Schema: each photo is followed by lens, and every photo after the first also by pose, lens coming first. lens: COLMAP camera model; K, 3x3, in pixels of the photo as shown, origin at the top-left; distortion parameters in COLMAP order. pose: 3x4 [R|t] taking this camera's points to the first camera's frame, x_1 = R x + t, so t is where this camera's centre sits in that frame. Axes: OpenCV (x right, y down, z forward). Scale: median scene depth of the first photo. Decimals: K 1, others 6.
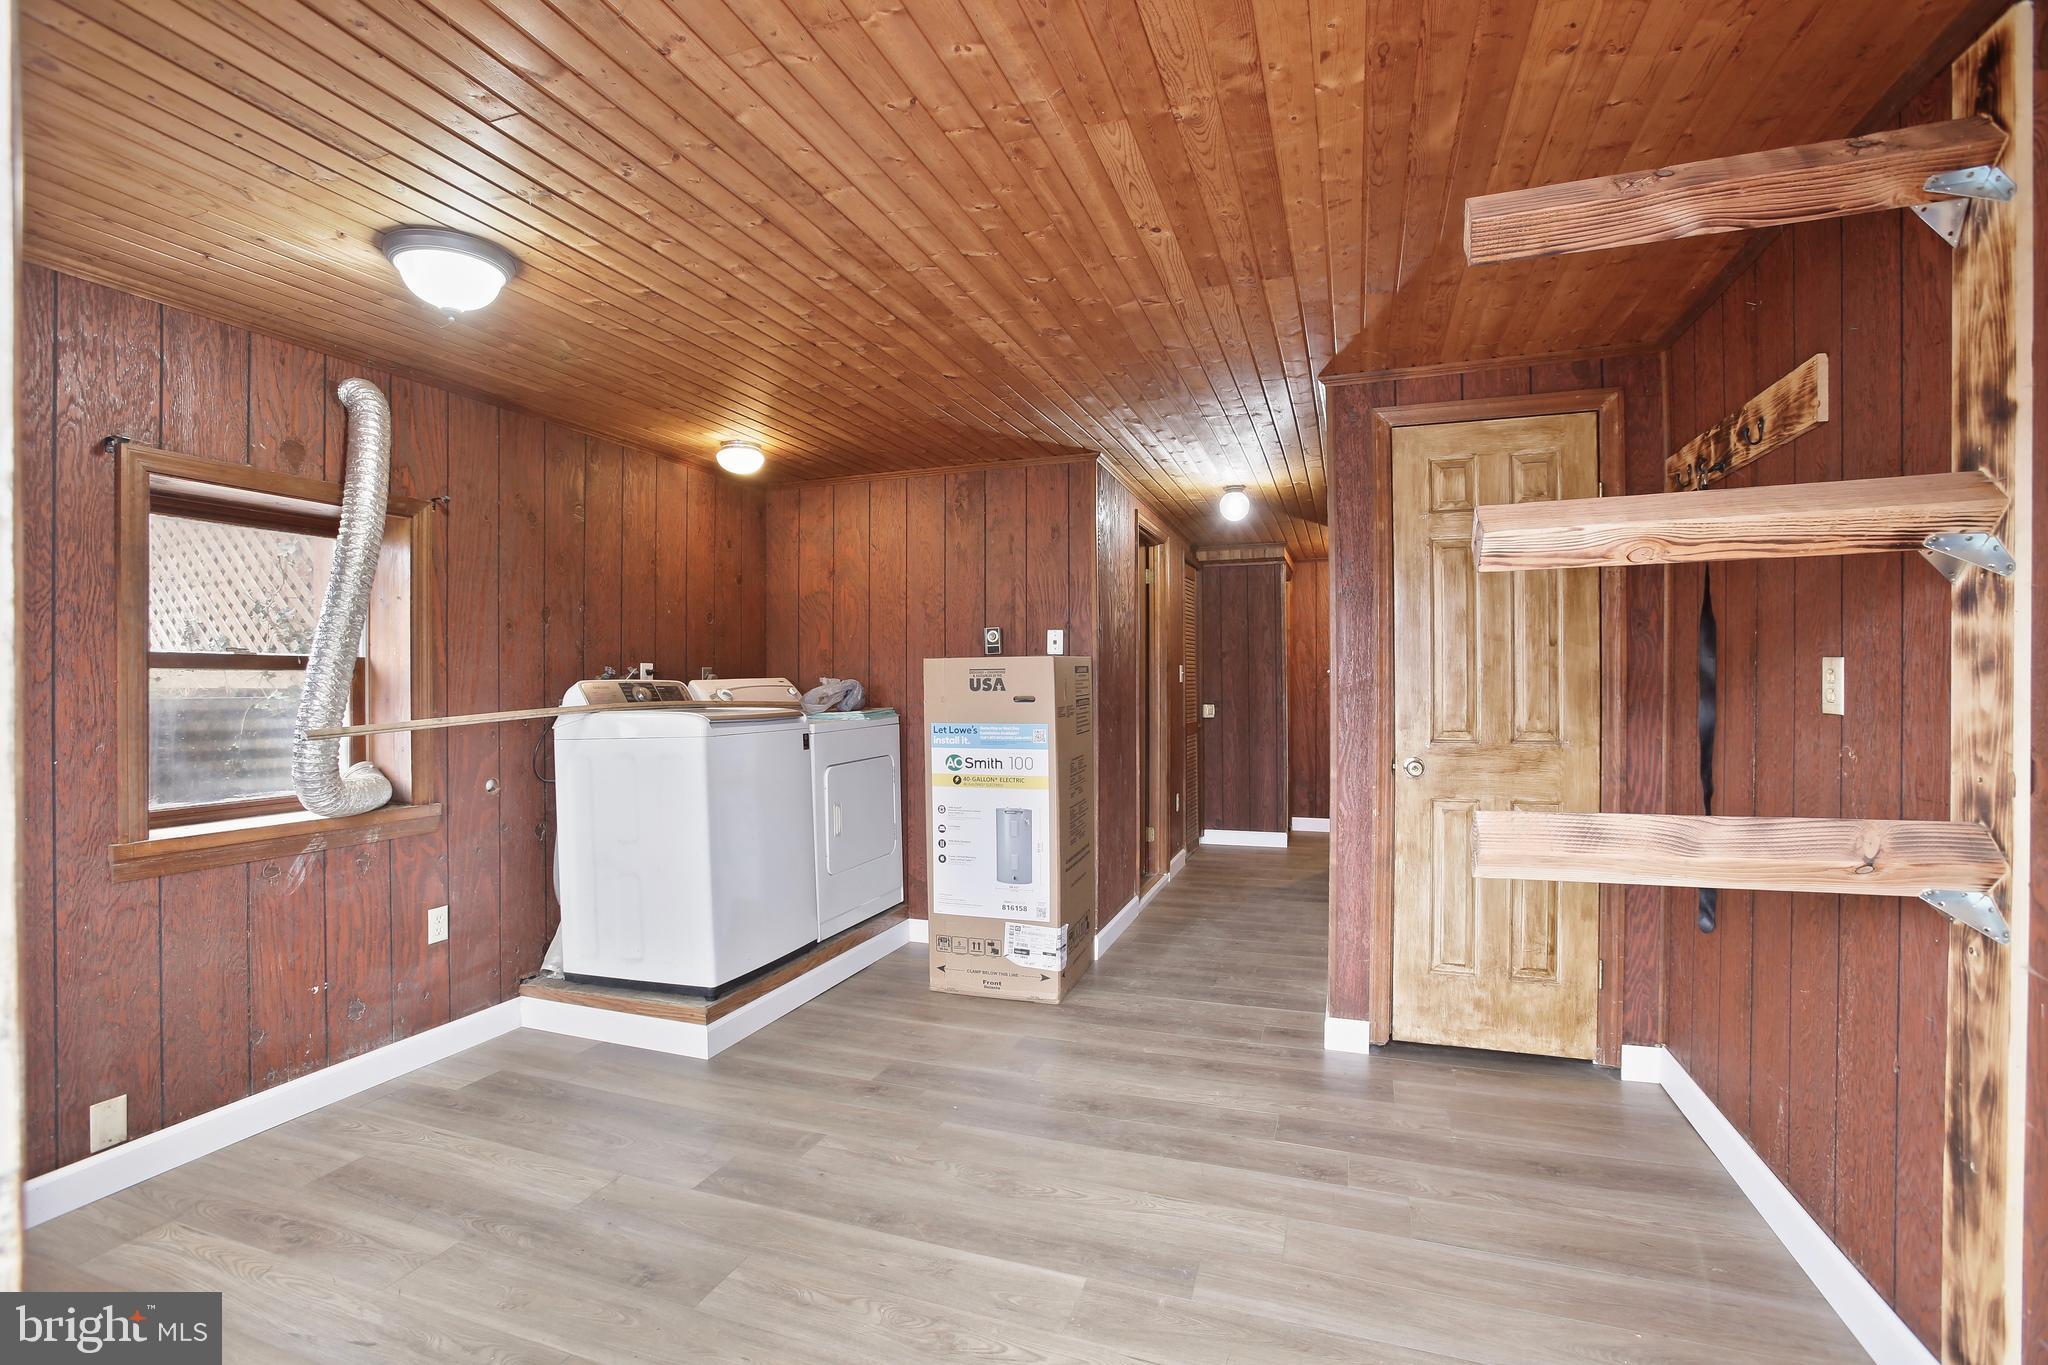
lens RADIAL K [[963.0, 0, 995.2], [0, 963.0, 684.2], [0, 0, 1]] dist [-0.076596, 0.034365]
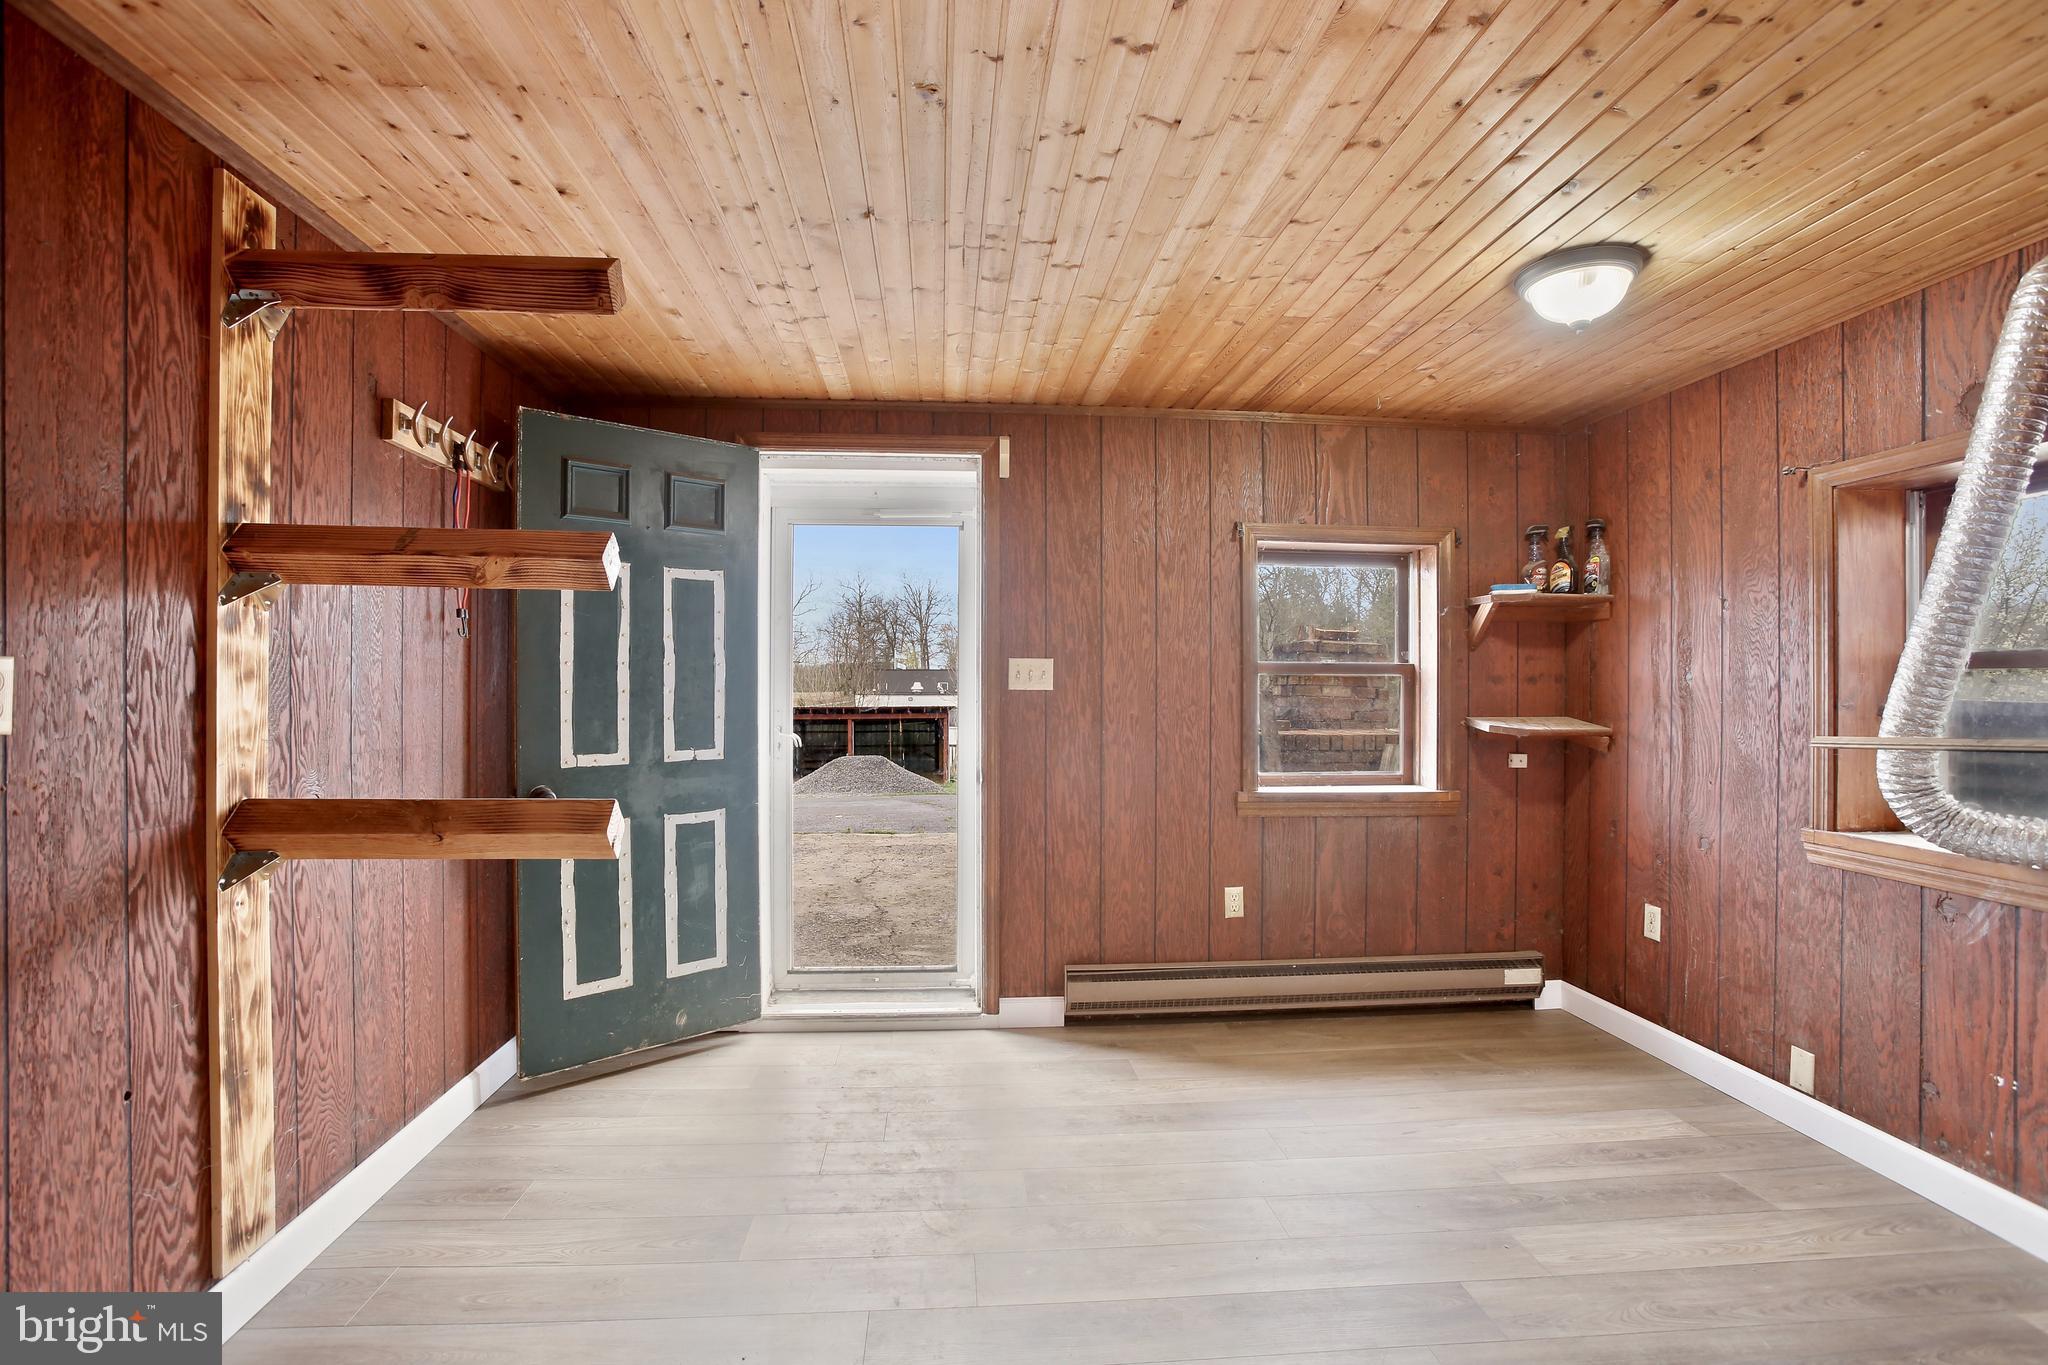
lens RADIAL K [[963.0, 0, 995.2], [0, 963.0, 684.2], [0, 0, 1]] dist [-0.076596, 0.034365]
pose [[-0.915246, 0.005289, -0.402861, 0.409472], [0.003343, 0.999979, 0.005534, -0.007503], [0.402881, 0.003718, -0.915245, 1.672590]]
